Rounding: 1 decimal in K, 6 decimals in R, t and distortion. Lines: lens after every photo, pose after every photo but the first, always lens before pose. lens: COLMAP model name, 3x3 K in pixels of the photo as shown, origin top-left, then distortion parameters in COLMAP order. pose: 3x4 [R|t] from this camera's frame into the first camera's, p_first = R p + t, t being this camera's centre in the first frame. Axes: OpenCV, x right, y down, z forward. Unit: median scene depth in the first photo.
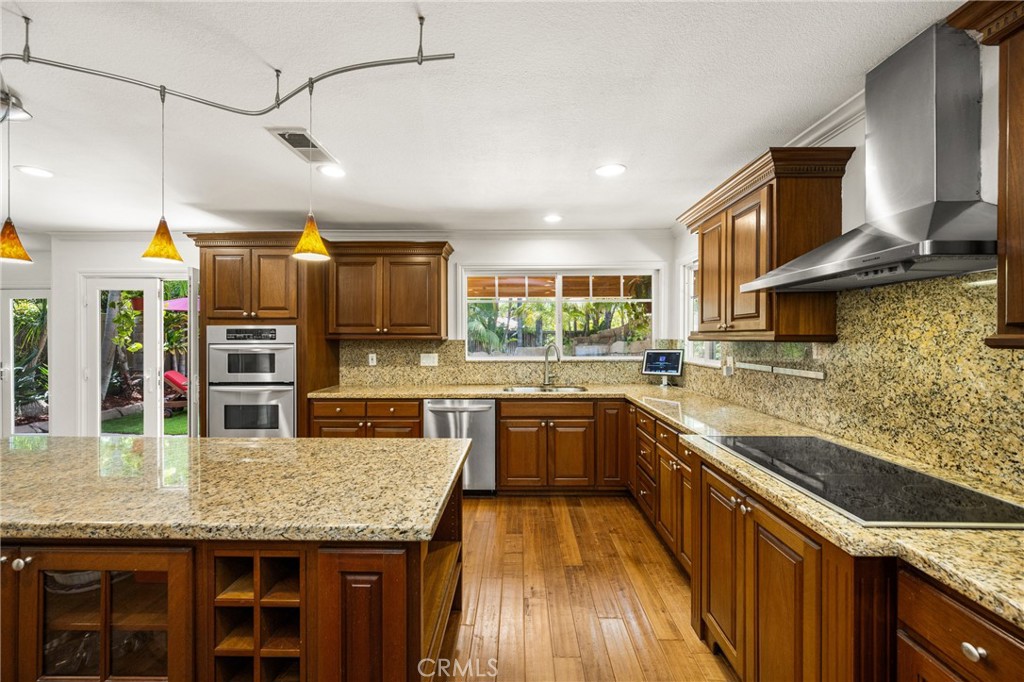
lens RADIAL K [[405.1, 0, 512.0], [0, 405.1, 341.0], [0, 0, 1]] dist [0.000077, -0.000089]
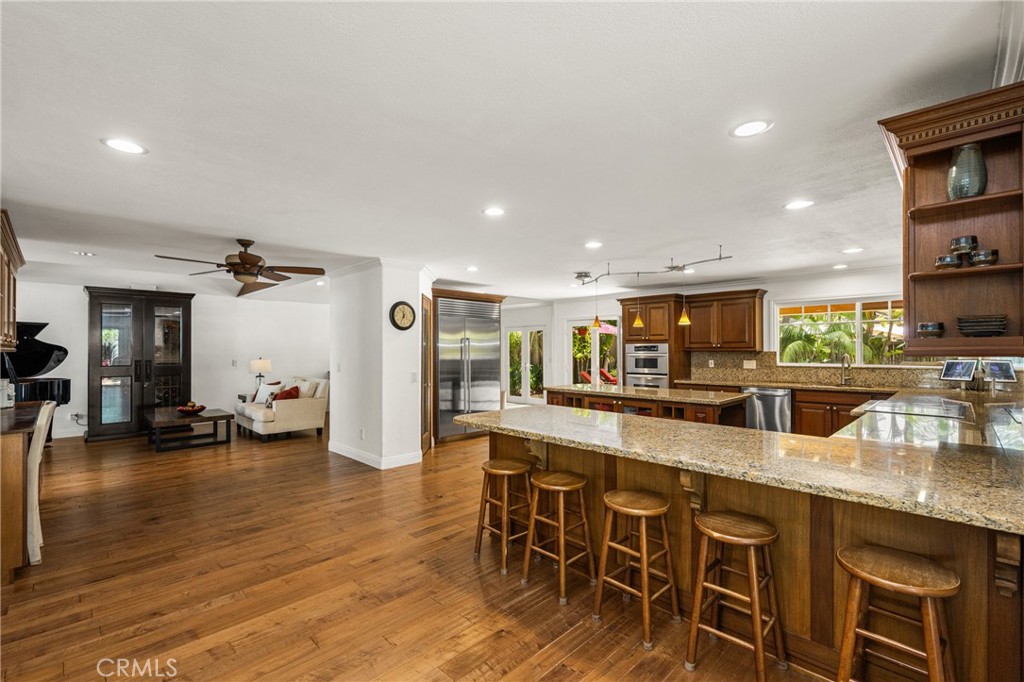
lens RADIAL K [[446.8, 0, 510.3], [0, 446.8, 347.7], [0, 0, 1]] dist [0.000665, 0.000027]
pose [[0.712498, -0.005465, -0.701653, 0.357373], [-0.003786, 0.999925, -0.011632, 0.006364], [0.701664, 0.010944, 0.712424, -0.889575]]
